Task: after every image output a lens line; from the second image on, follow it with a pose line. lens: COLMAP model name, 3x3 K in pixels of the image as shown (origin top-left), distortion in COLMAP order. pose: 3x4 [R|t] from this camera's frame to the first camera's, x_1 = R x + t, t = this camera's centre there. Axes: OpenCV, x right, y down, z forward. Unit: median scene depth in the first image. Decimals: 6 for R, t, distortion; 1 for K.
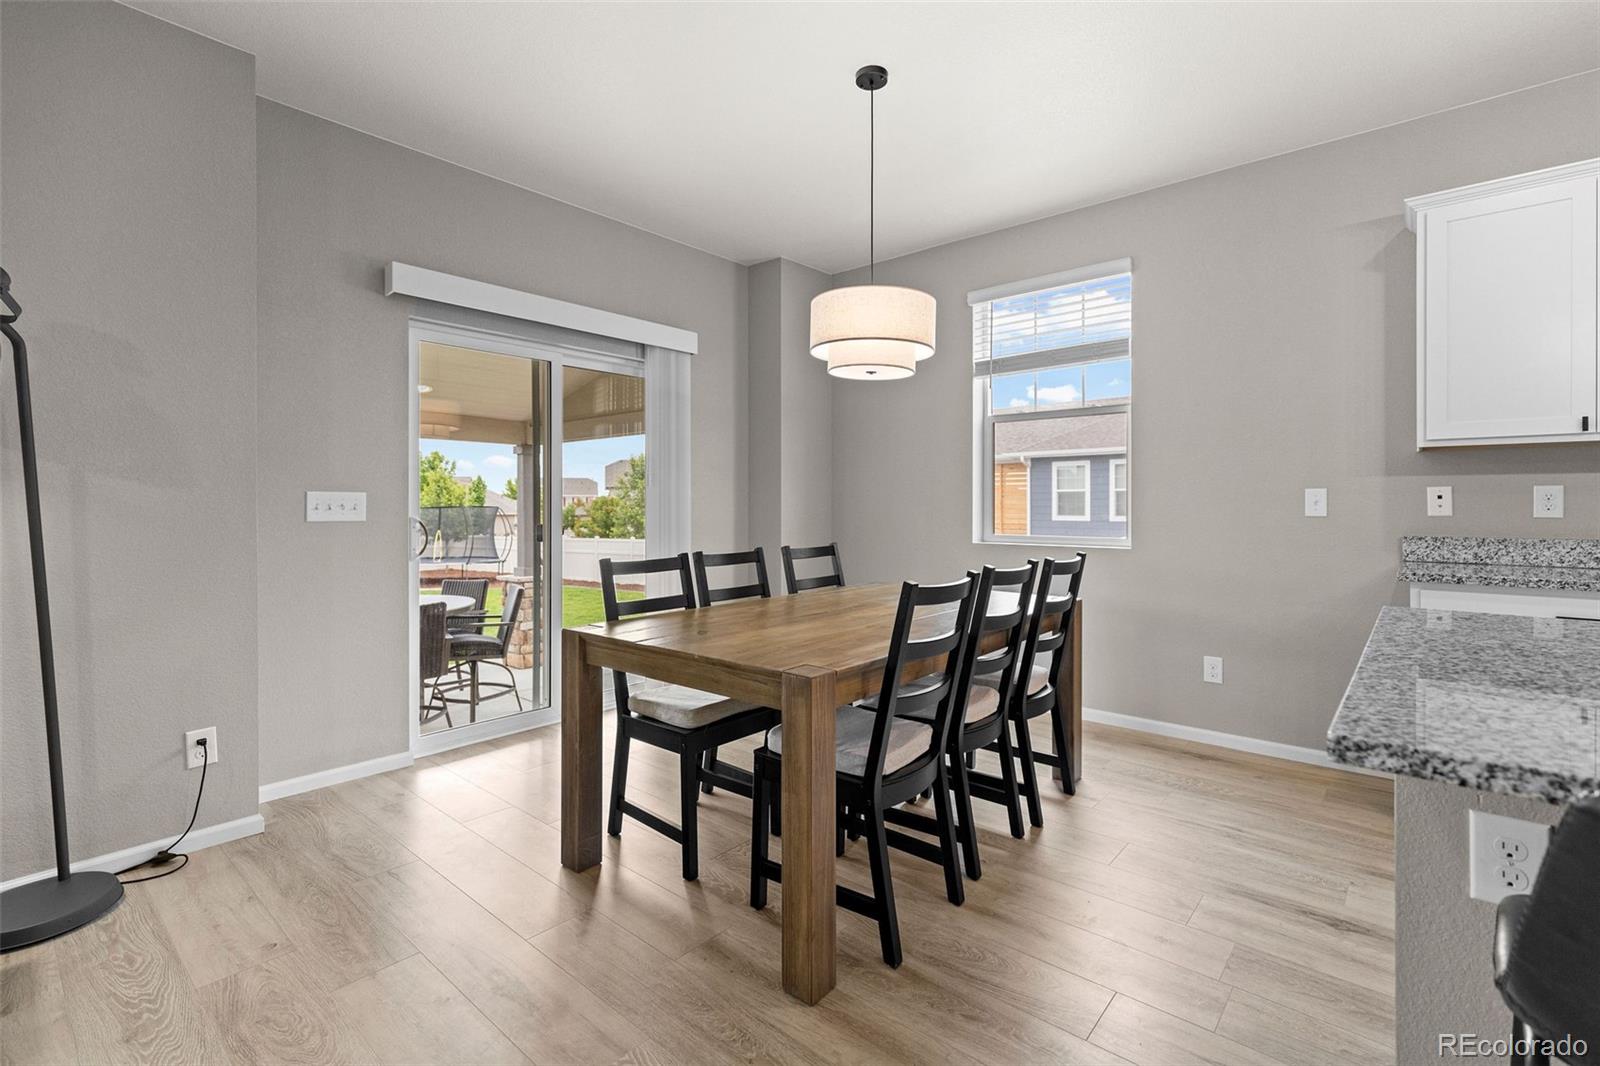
lens RADIAL K [[722.6, 0, 801.0], [0, 722.6, 505.1], [0, 0, 1]] dist [0.000260, 0.001618]
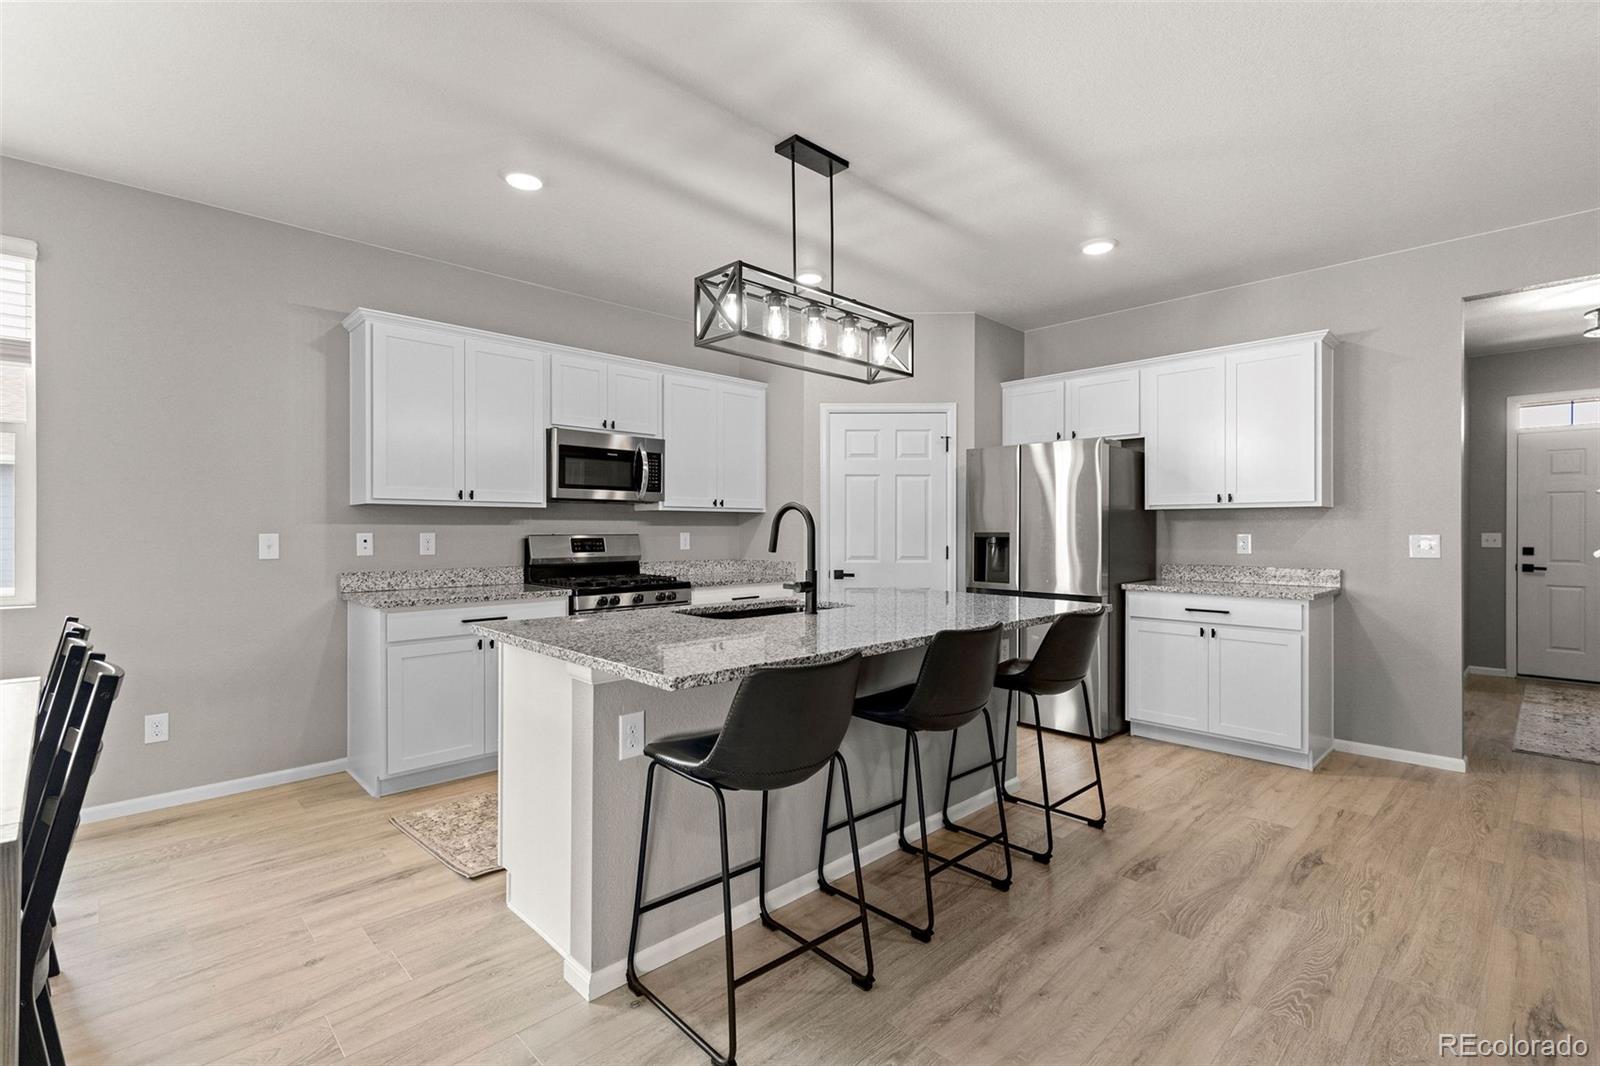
lens RADIAL K [[728.8, 0, 794.1], [0, 728.8, 529.7], [0, 0, 1]] dist [0.004474, 0.000420]
pose [[0.091246, 0.001547, 0.995827, -0.352872], [0.002080, 0.999996, -0.001744, -0.028527], [-0.995826, 0.002230, 0.091243, 0.121548]]
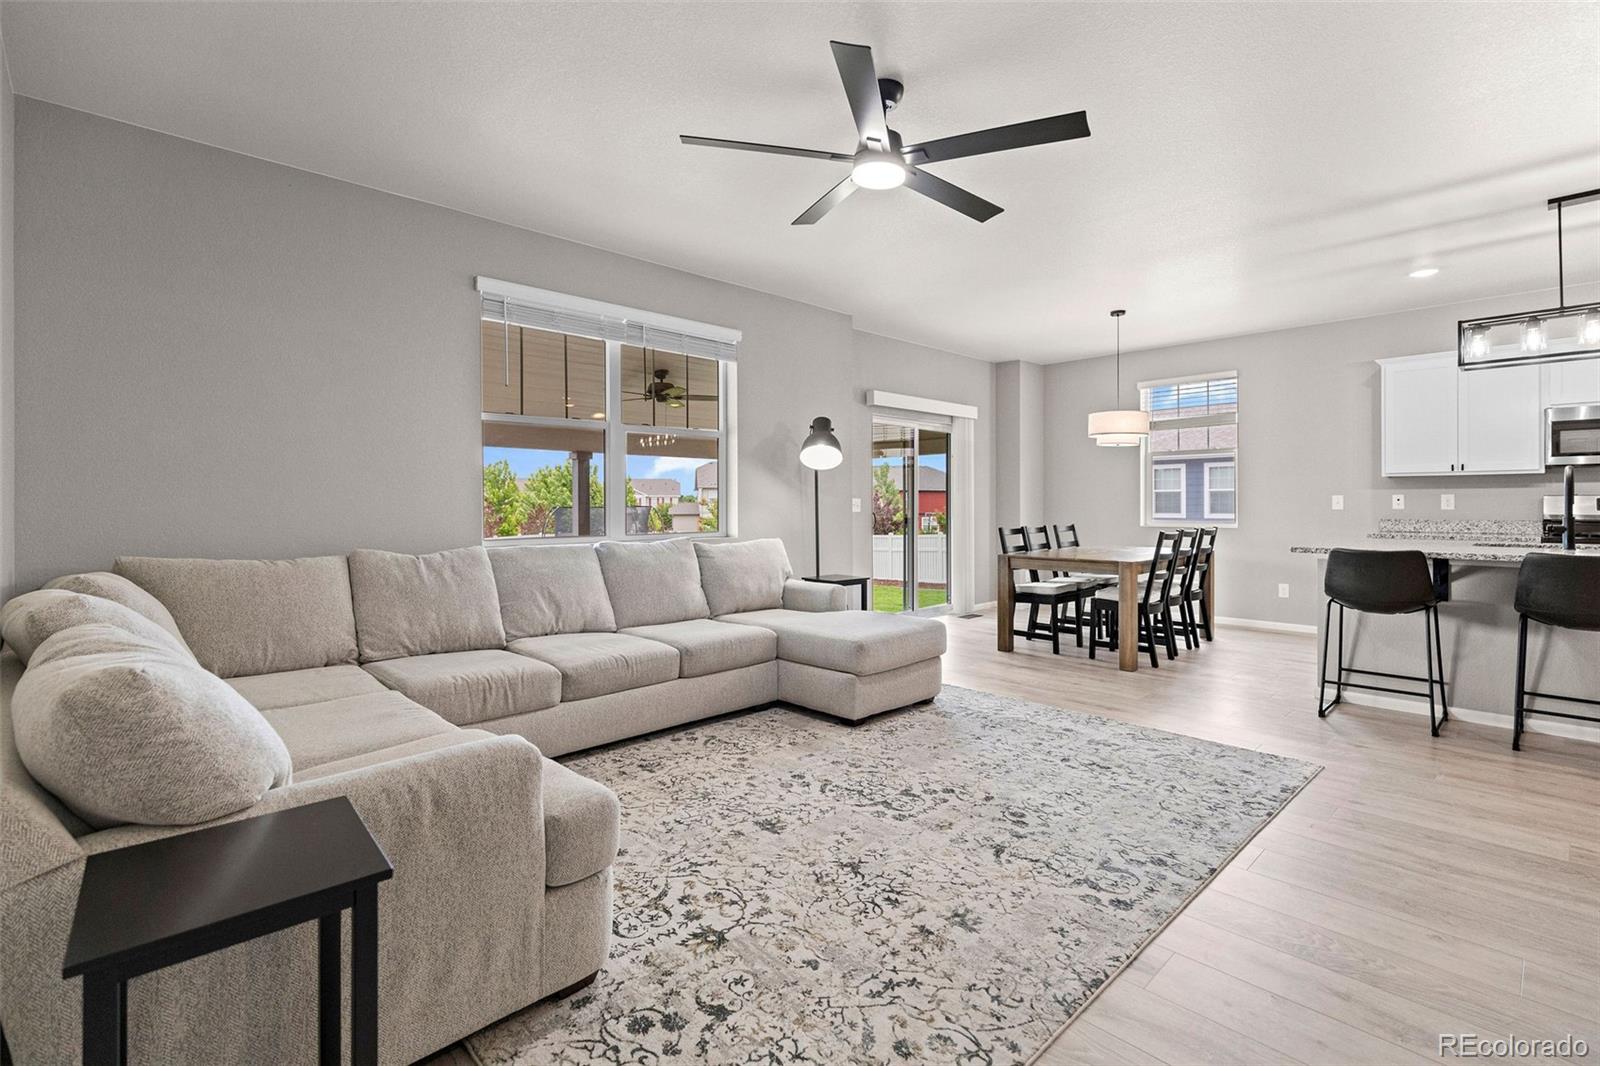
lens RADIAL K [[731.9, 0, 797.8], [0, 731.9, 501.4], [0, 0, 1]] dist [0.002403, 0.000050]
pose [[0.995682, -0.001422, -0.092819, -0.633298], [0.001054, 0.999991, -0.004009, -0.000338], [0.092824, 0.003894, 0.995675, -1.255427]]
